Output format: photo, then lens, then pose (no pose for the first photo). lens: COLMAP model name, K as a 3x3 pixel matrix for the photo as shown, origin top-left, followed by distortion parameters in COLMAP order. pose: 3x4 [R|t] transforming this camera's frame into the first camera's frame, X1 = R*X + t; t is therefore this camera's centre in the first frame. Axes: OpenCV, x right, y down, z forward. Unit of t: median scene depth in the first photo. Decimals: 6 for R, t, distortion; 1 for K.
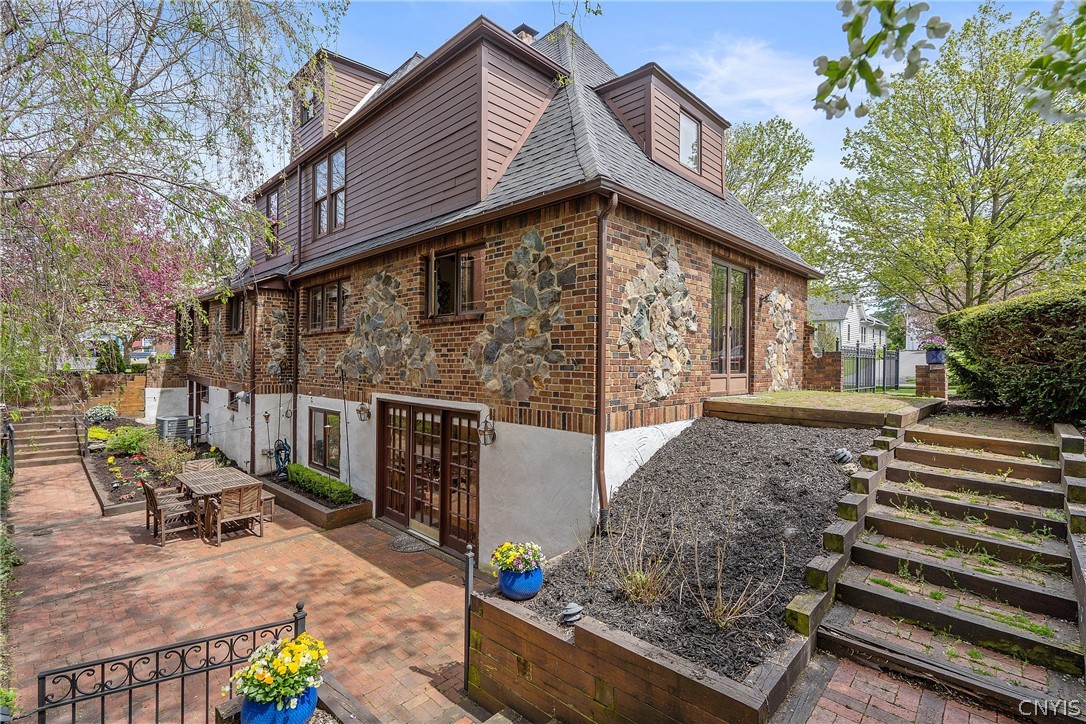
lens RADIAL K [[502.8, 0, 542.9], [0, 502.8, 357.1], [0, 0, 1]] dist [0.000025, -0.000027]
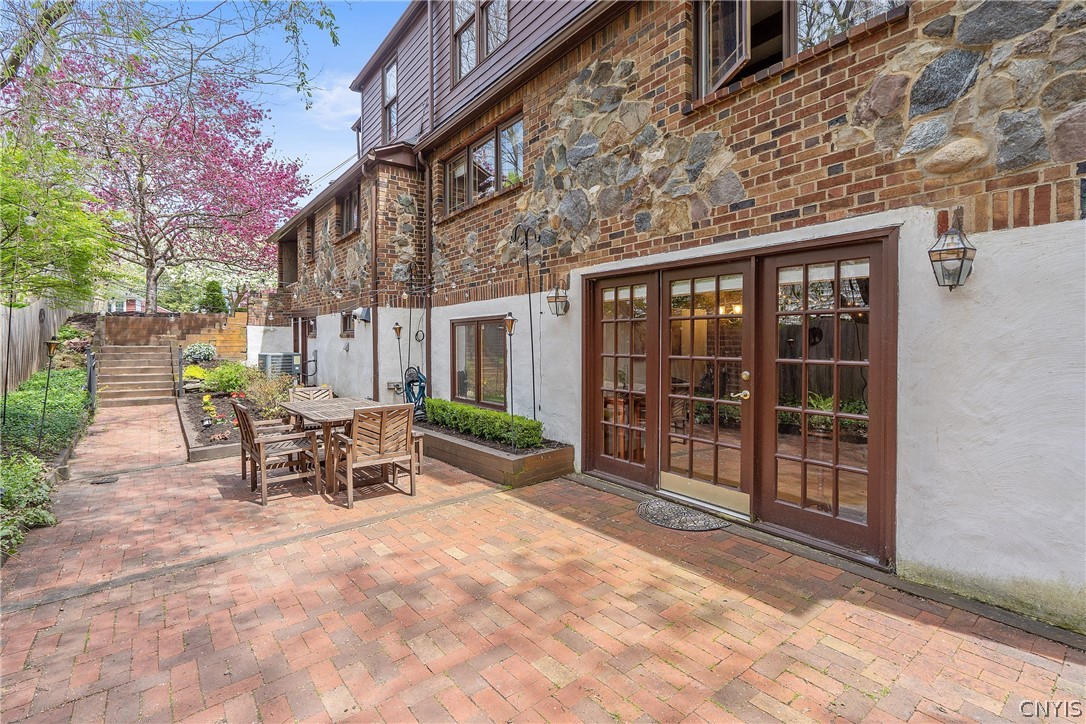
lens RADIAL K [[489.7, 0, 543.9], [0, 489.7, 346.9], [0, 0, 1]] dist [-0.004104, 0.000046]
pose [[0.990882, -0.010094, -0.134355, -0.318881], [0.011591, 0.999879, 0.010365, 0.172788], [0.134234, -0.011828, 0.990879, 0.434953]]
